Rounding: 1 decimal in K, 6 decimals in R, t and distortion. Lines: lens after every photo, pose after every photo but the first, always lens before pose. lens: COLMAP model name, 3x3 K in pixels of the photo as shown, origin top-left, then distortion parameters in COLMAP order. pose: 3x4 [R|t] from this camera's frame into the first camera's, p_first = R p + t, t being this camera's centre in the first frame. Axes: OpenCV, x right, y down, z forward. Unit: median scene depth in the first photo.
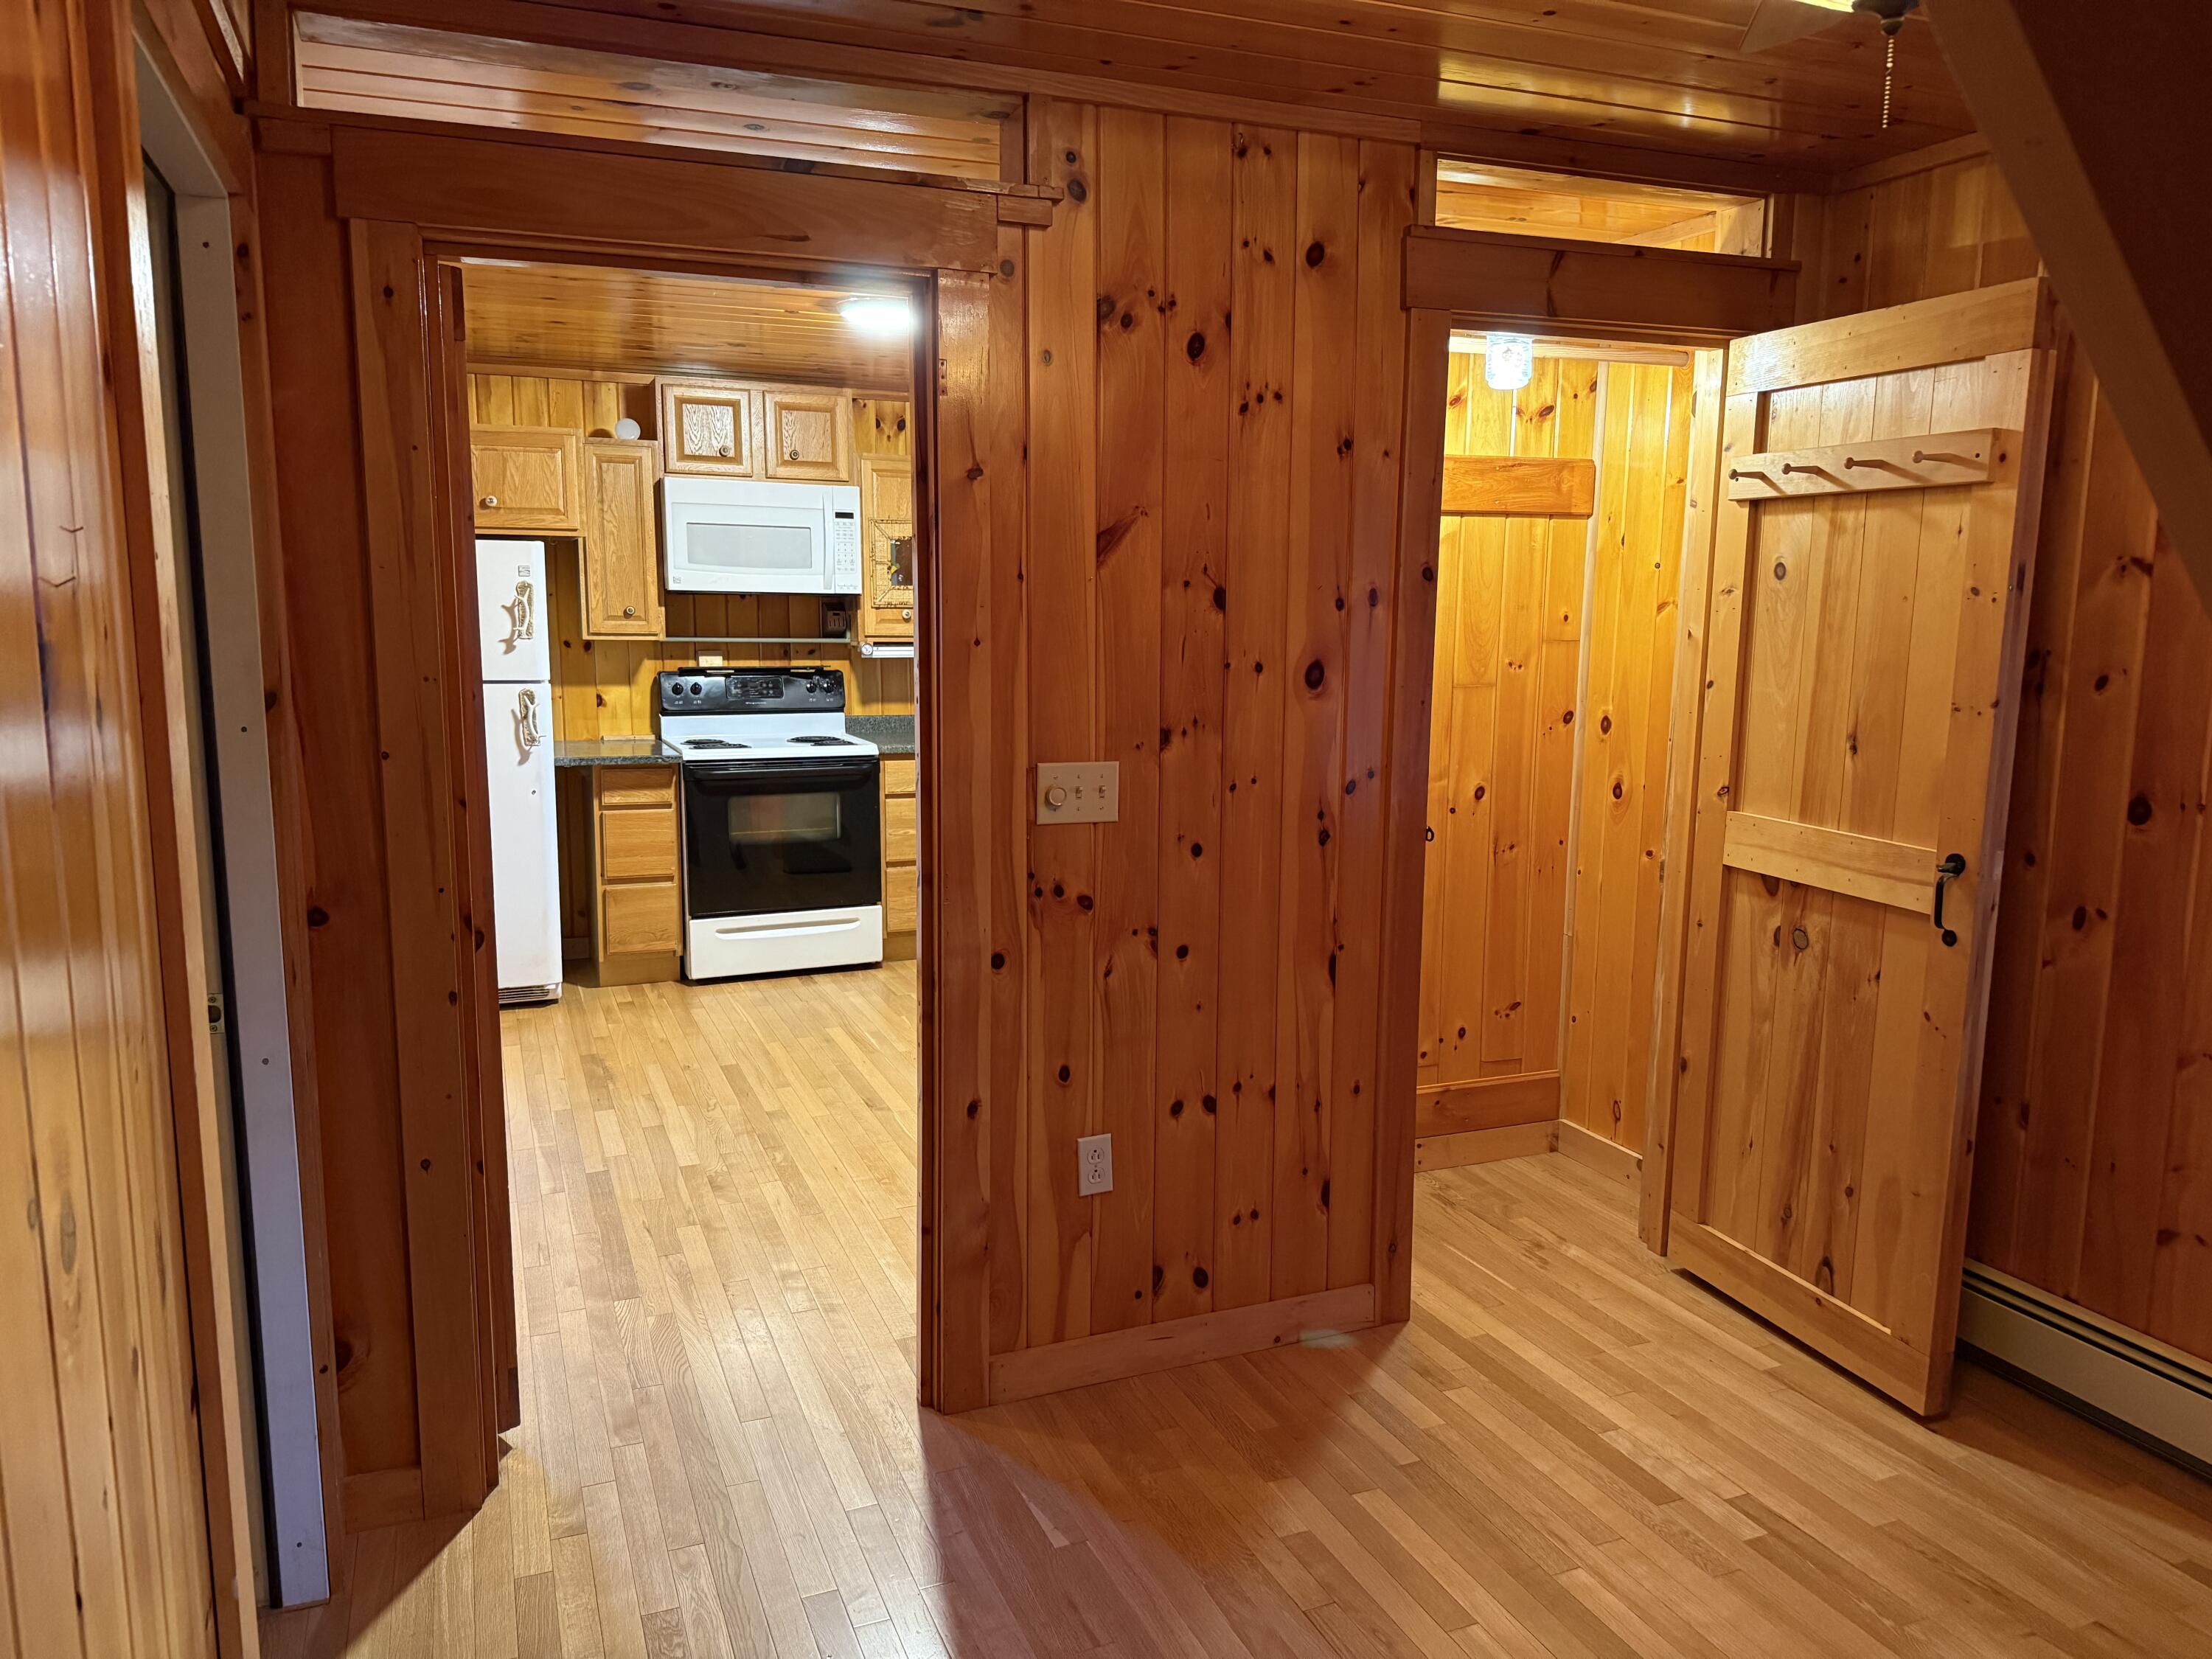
lens RADIAL K [[1559.0, 0, 1104.1], [0, 1559.0, 835.6], [0, 0, 1]] dist [0.071602, -0.055669]
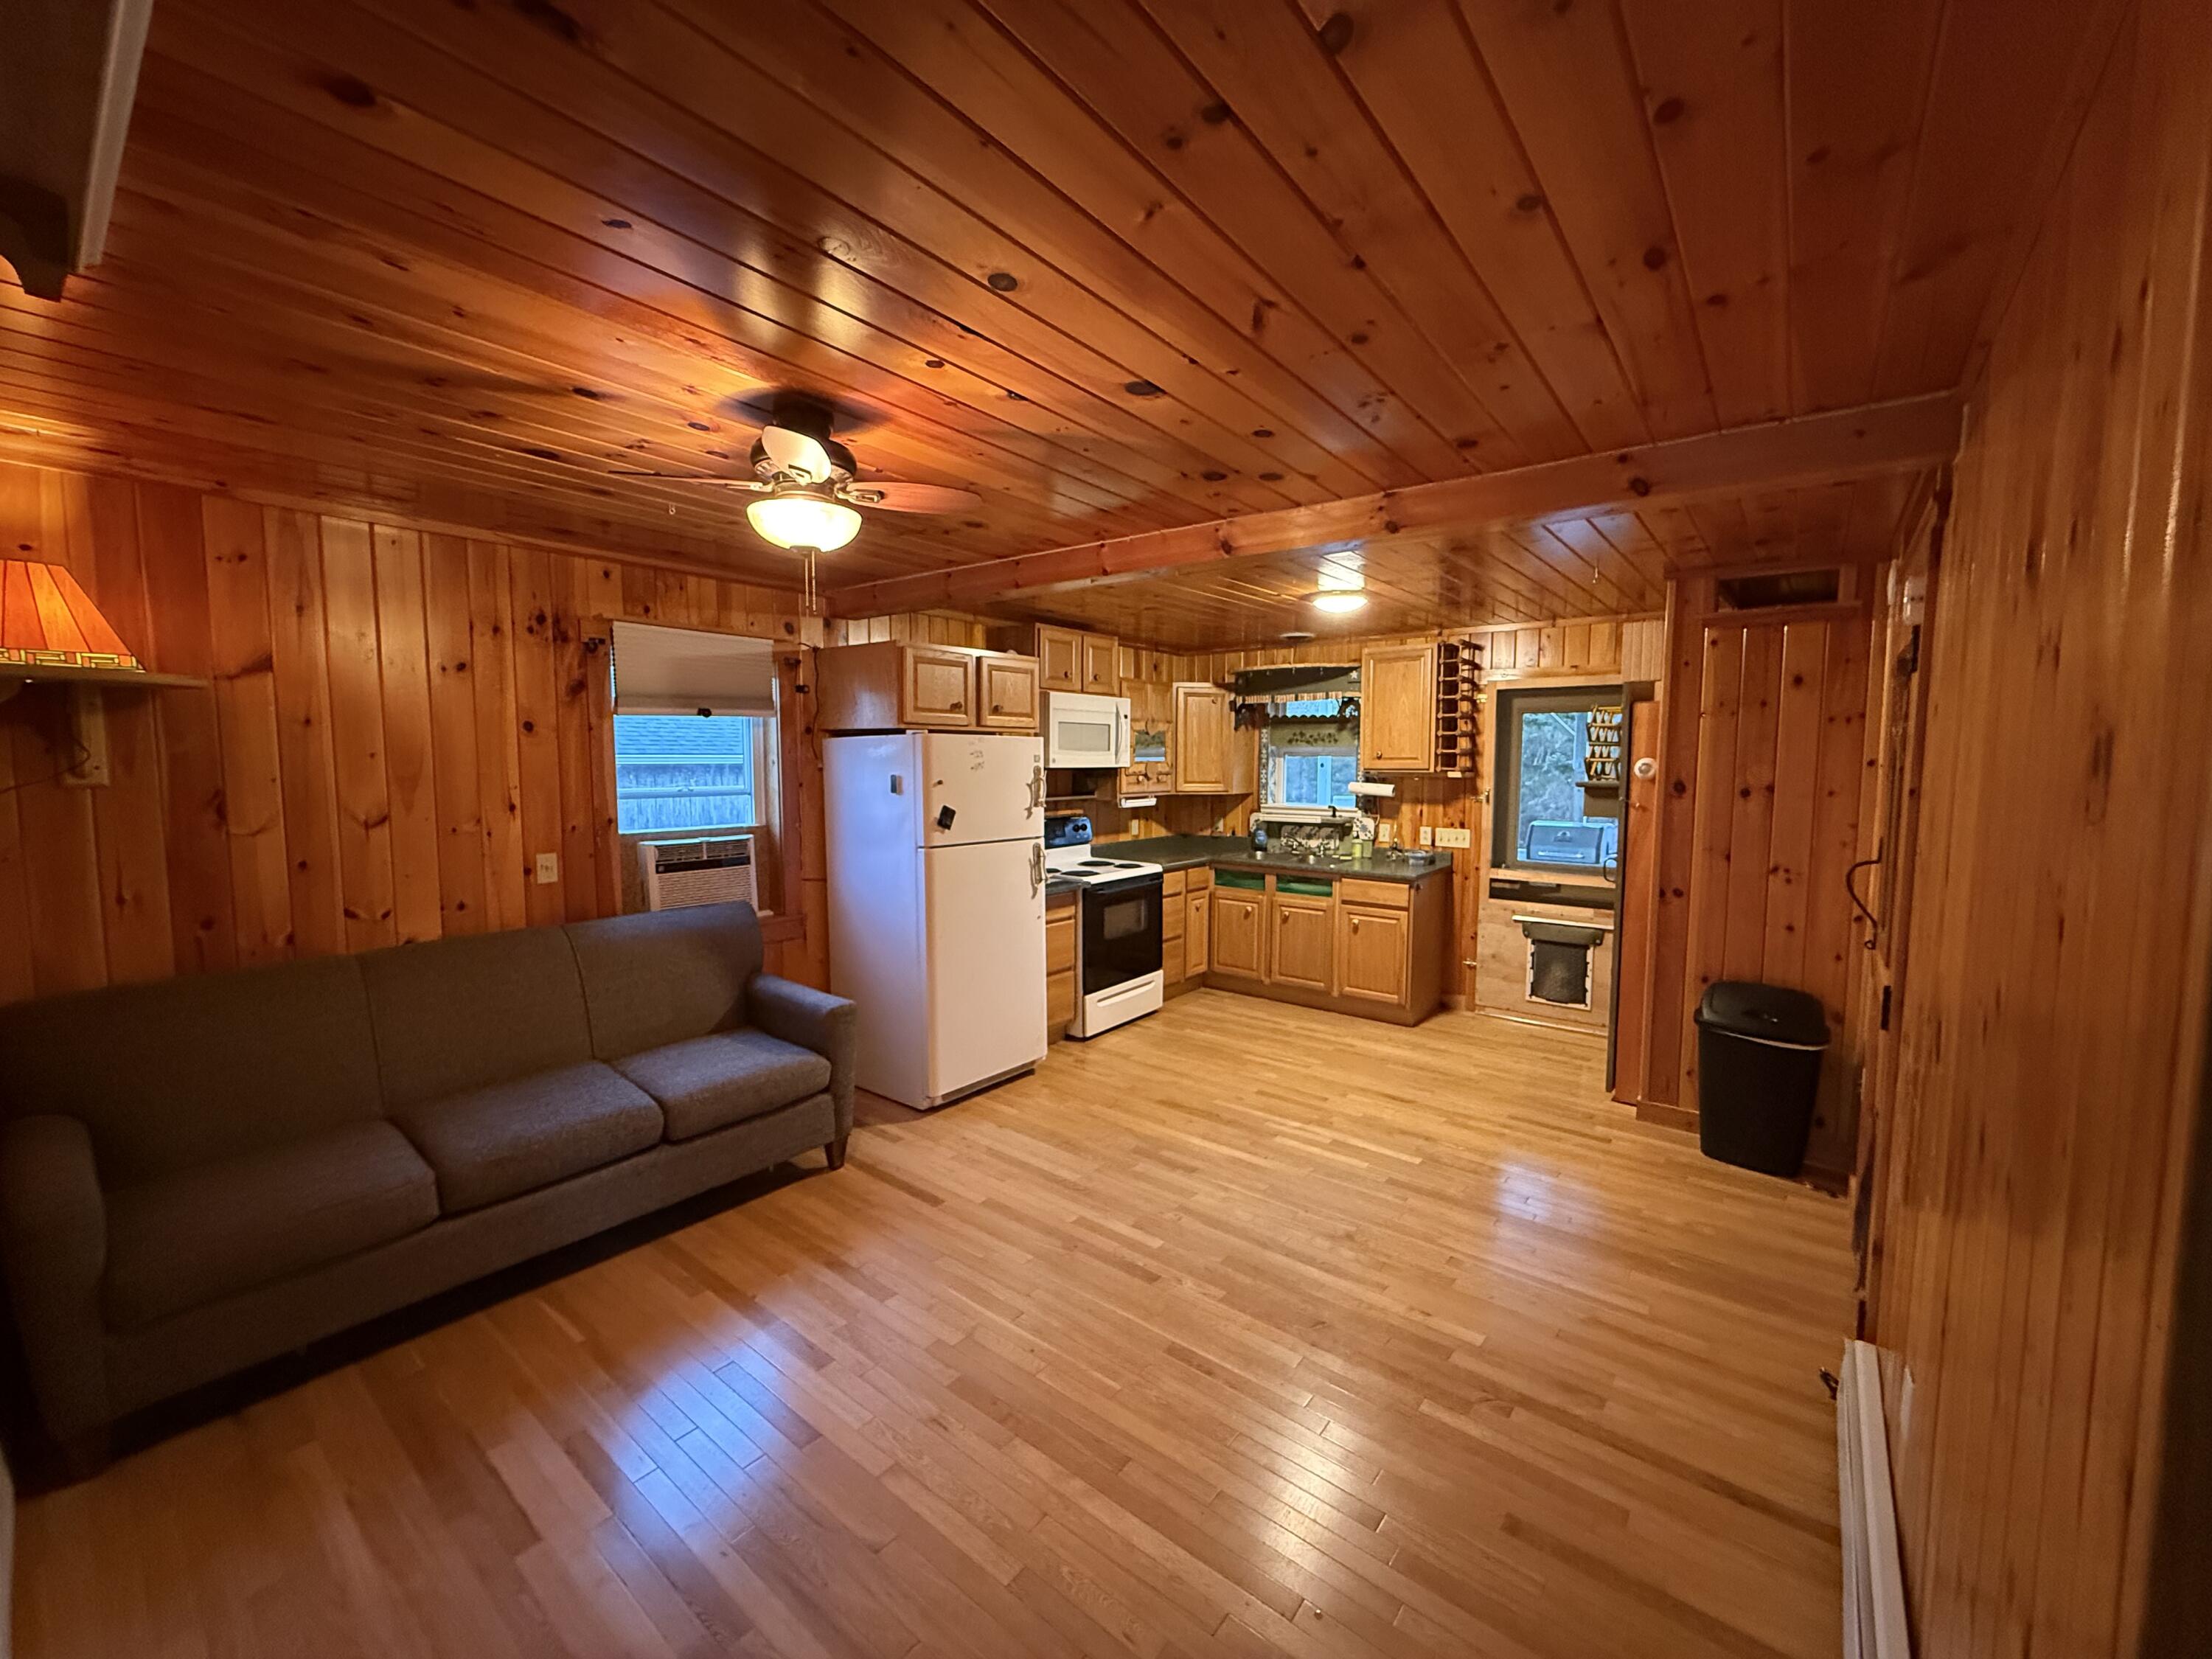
lens RADIAL K [[878.7, 0, 1113.3], [0, 878.7, 825.5], [0, 0, 1]] dist [0.002513, 0.000019]
pose [[0.871190, -0.046136, 0.488773, -0.629292], [0.076302, 0.996201, -0.041968, -0.065627], [-0.484980, 0.073856, 0.871401, 0.271793]]
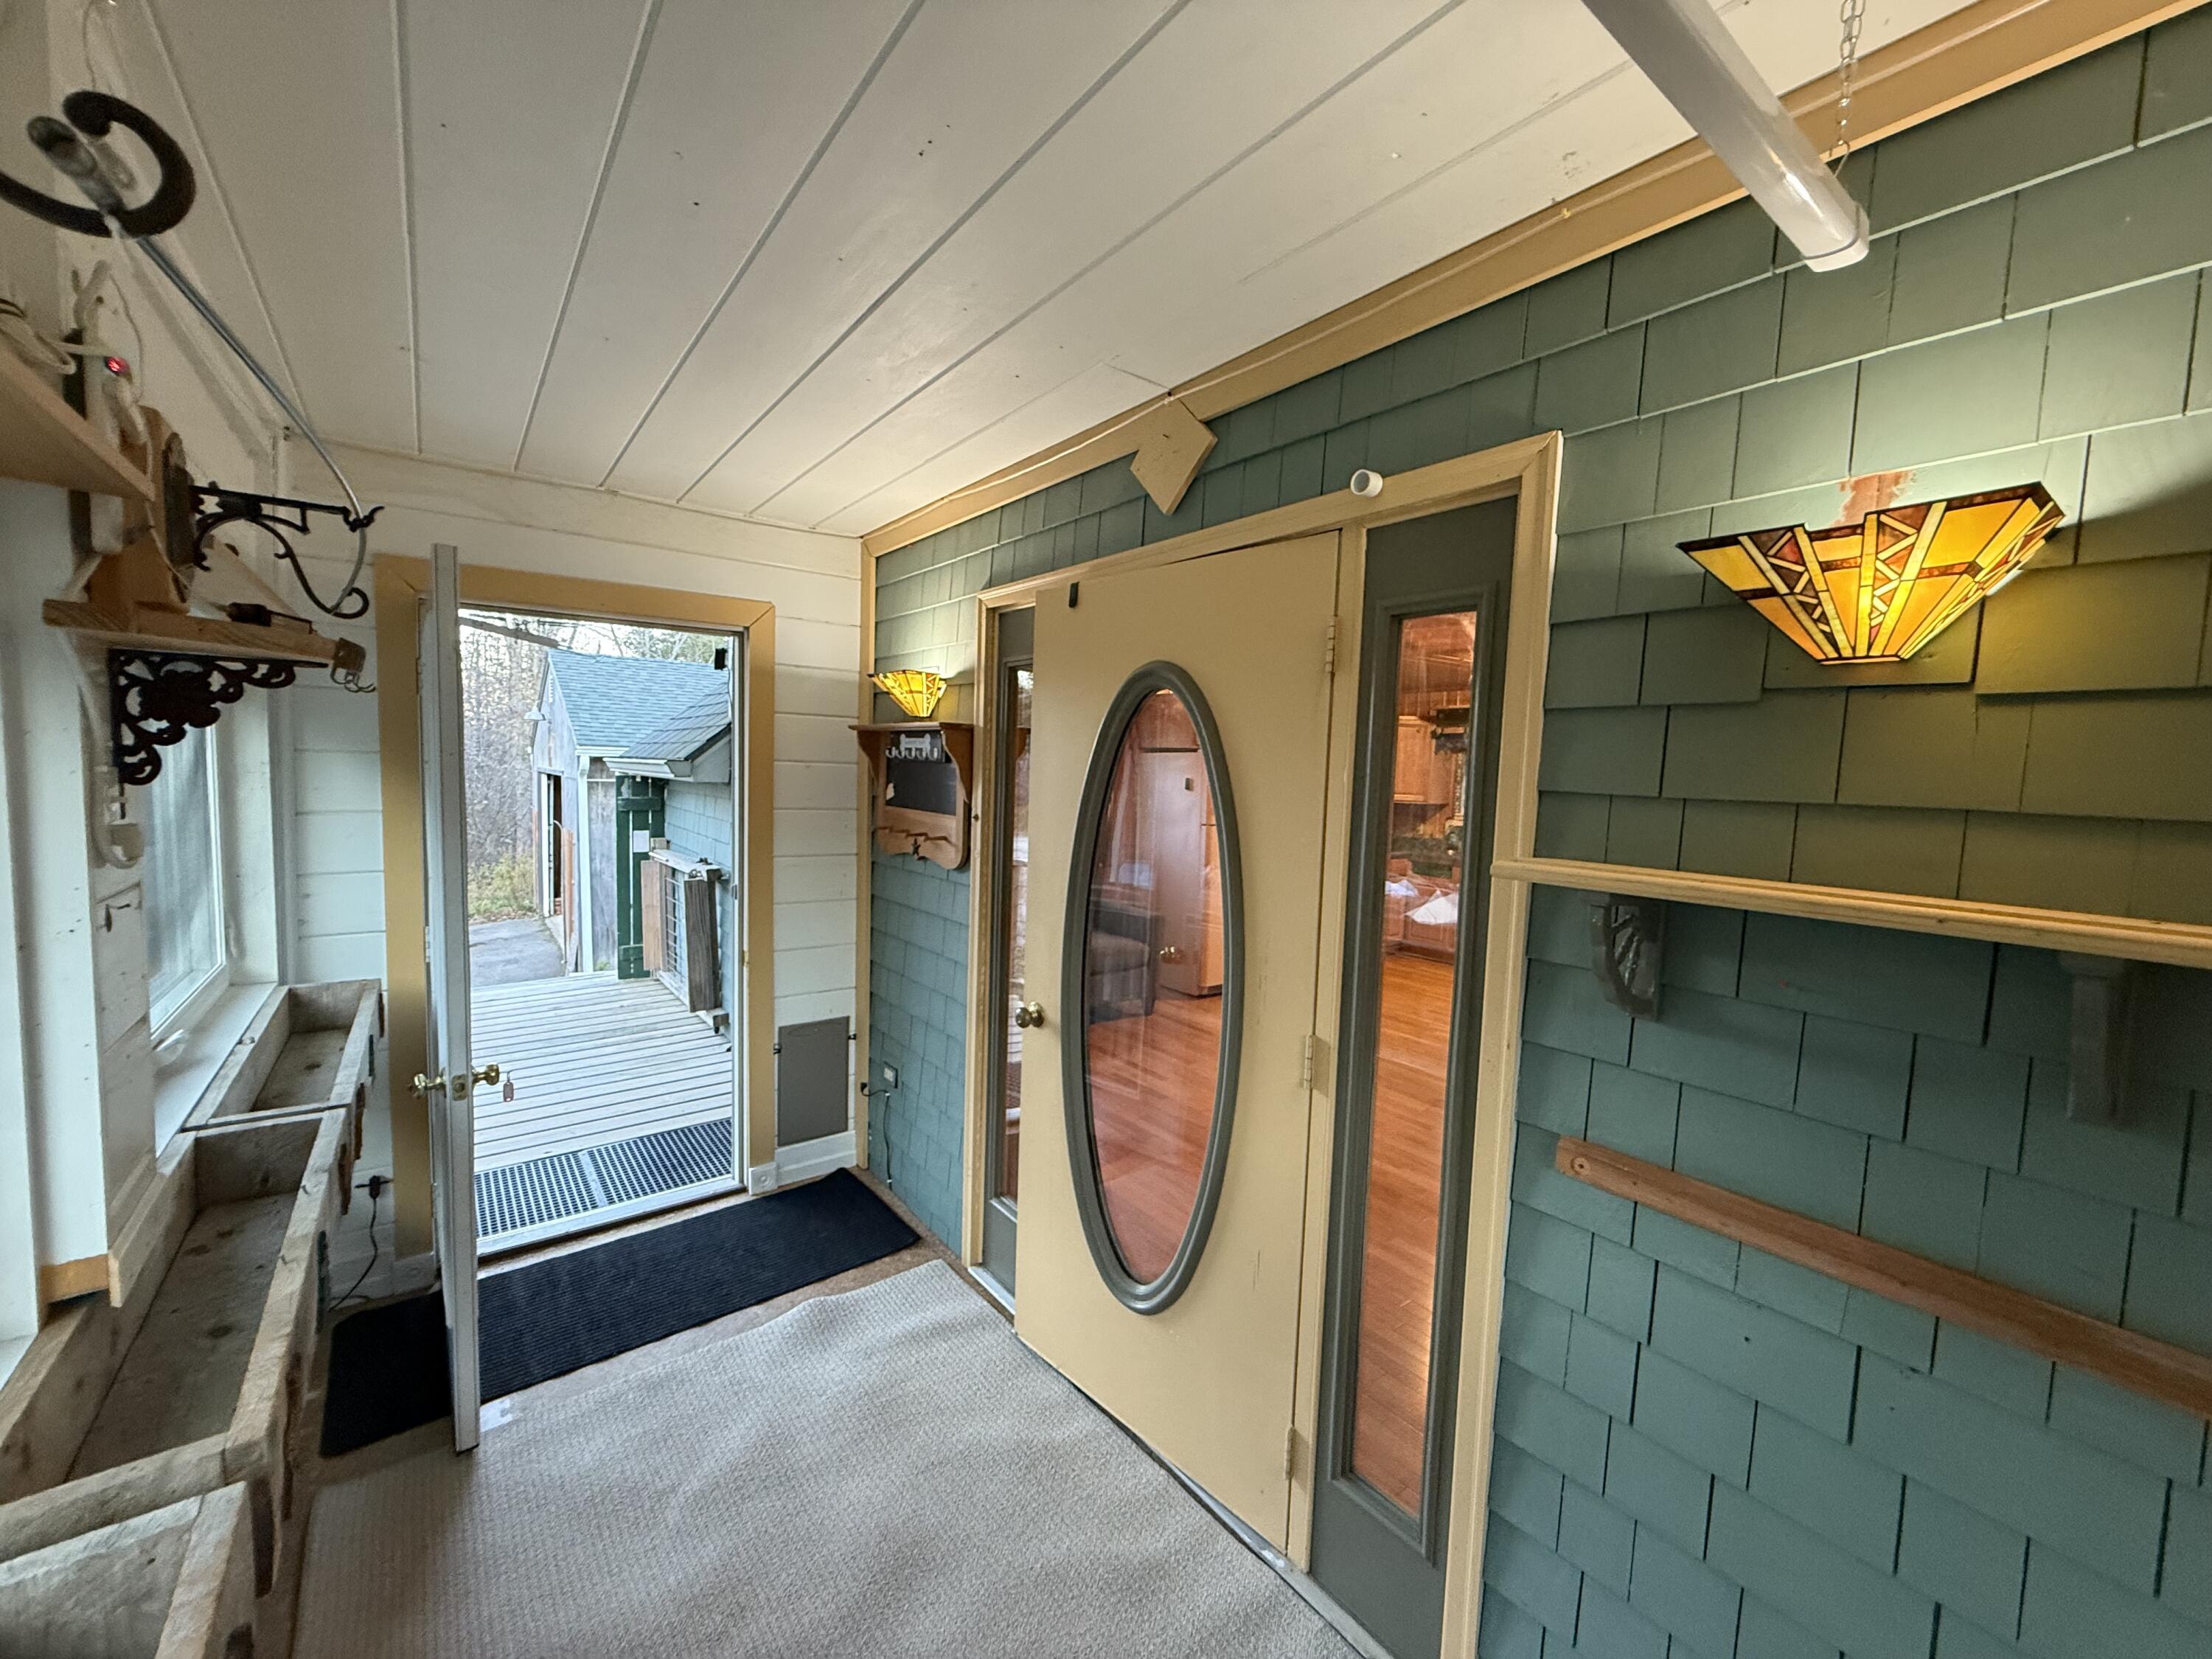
lens RADIAL K [[878.7, 0, 1098.0], [0, 878.7, 831.2], [0, 0, 1]] dist [0.002513, 0.000019]
pose [[0.968656, 0.003446, 0.248383, -0.803432], [0.011971, 0.998094, -0.060533, -0.021973], [-0.248119, 0.061609, 0.966769, -0.034106]]
